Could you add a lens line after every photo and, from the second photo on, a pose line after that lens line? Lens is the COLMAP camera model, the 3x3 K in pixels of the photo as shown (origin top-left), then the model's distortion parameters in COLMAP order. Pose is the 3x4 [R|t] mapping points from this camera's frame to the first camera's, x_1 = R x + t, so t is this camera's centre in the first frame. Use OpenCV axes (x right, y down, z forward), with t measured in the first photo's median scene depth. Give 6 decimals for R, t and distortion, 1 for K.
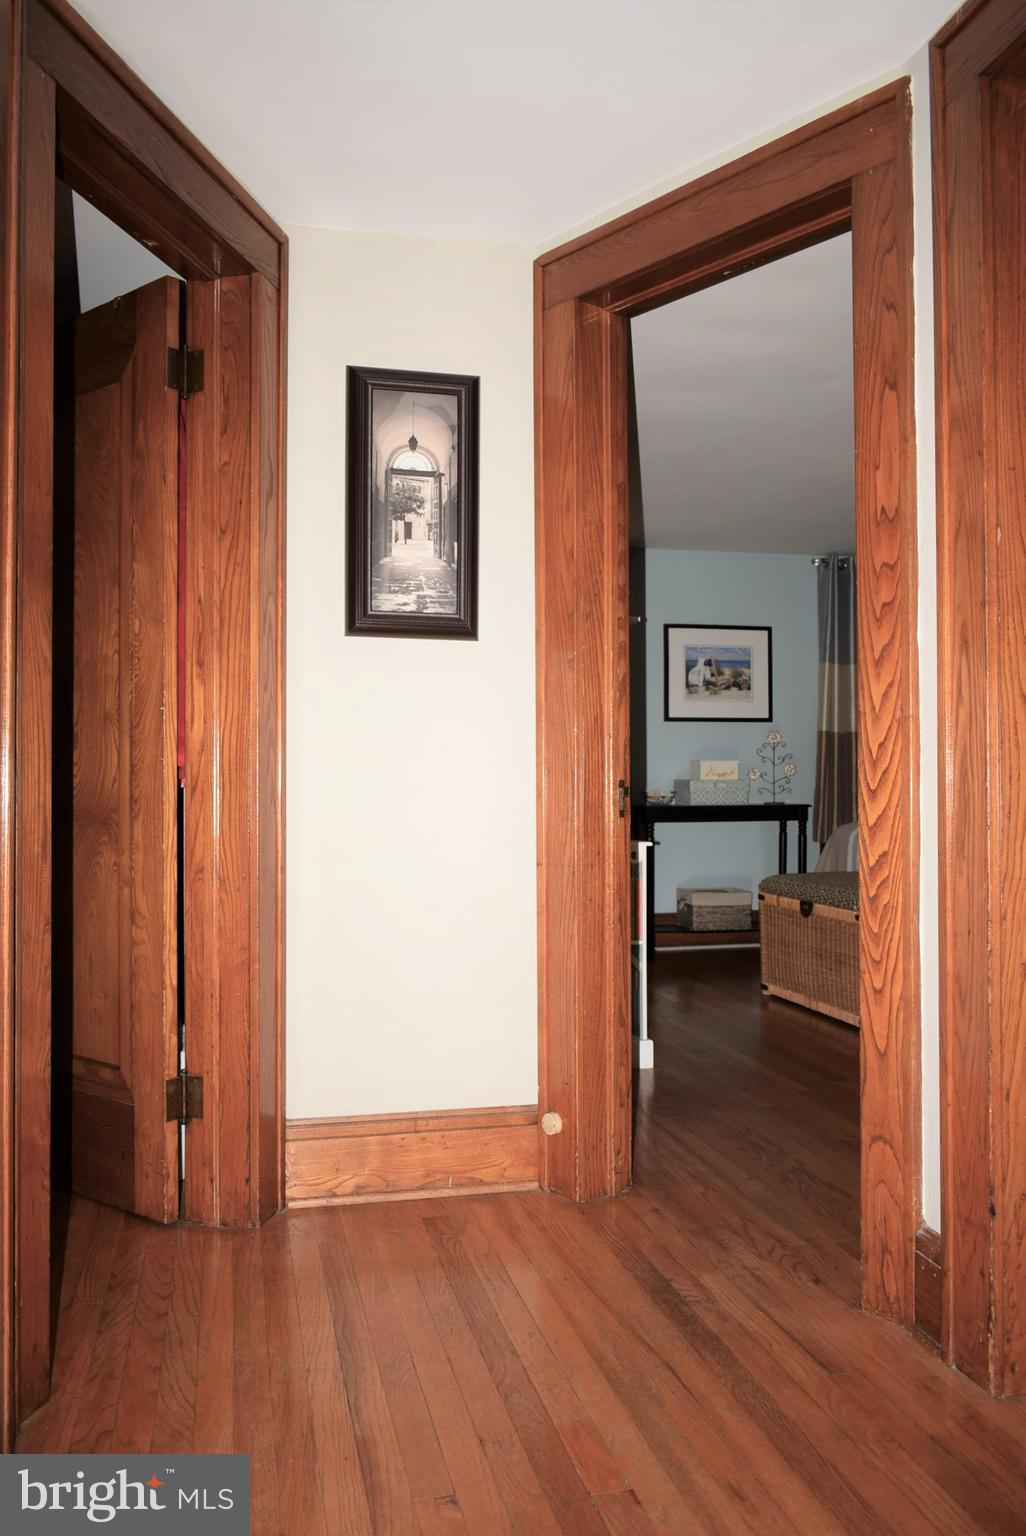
lens RADIAL K [[1214.1, 0, 513.3], [0, 1214.1, 767.3], [0, 0, 1]] dist [-0.014464, 0.009724]
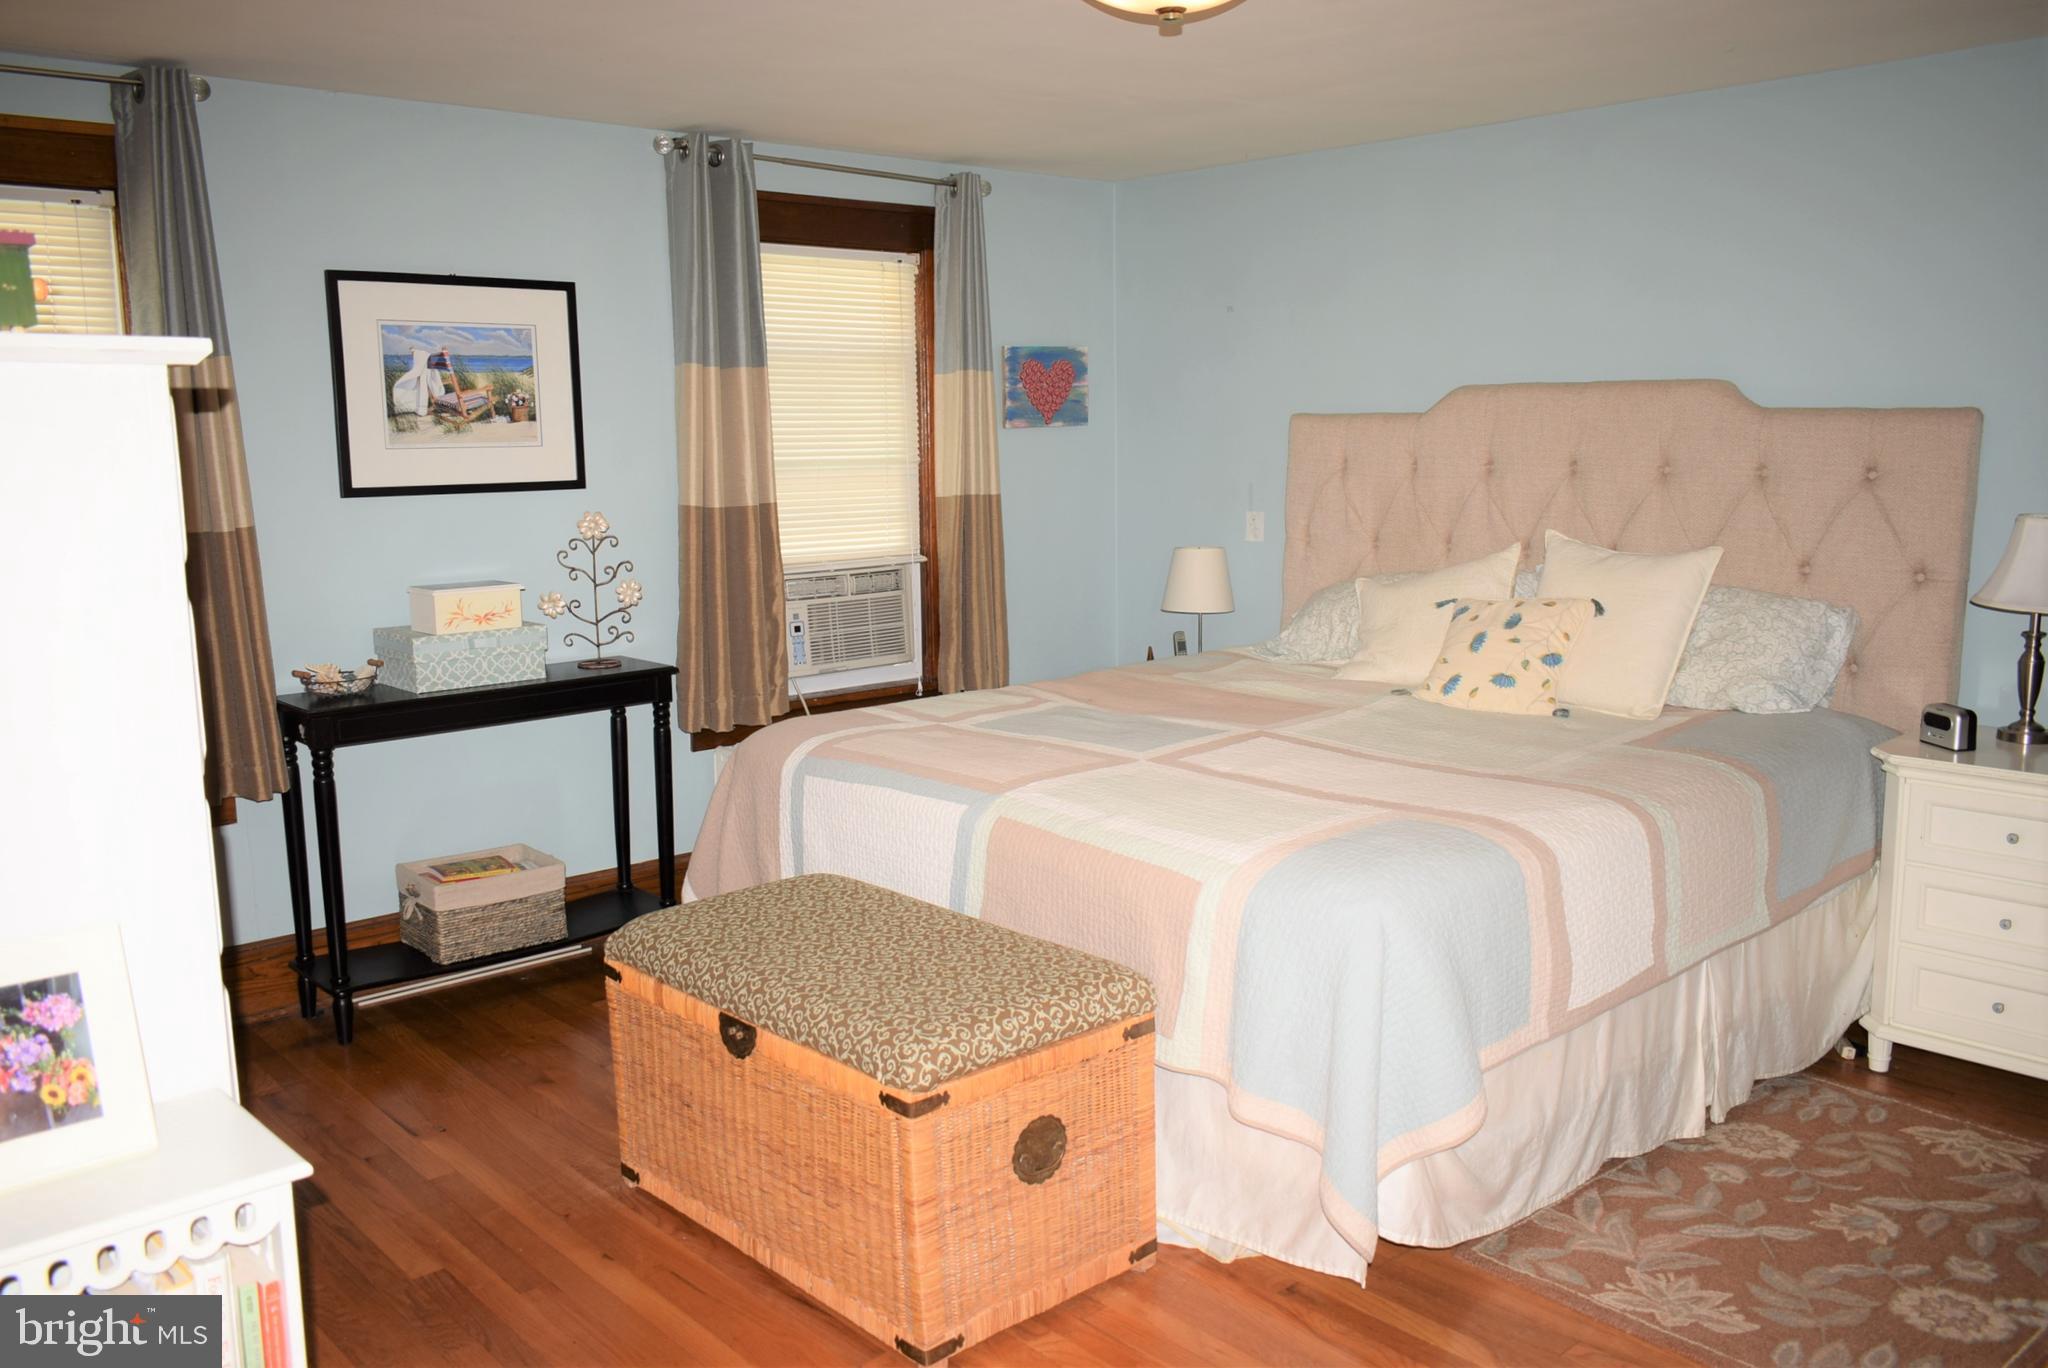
lens RADIAL K [[1618.8, 0, 1015.9], [0, 1618.8, 683.1], [0, 0, 1]] dist [-0.014464, 0.009724]
pose [[0.872816, -0.081503, 0.481196, 0.050526], [-0.001276, 0.985573, 0.169247, -0.070566], [-0.488048, -0.148335, 0.860120, 0.366137]]
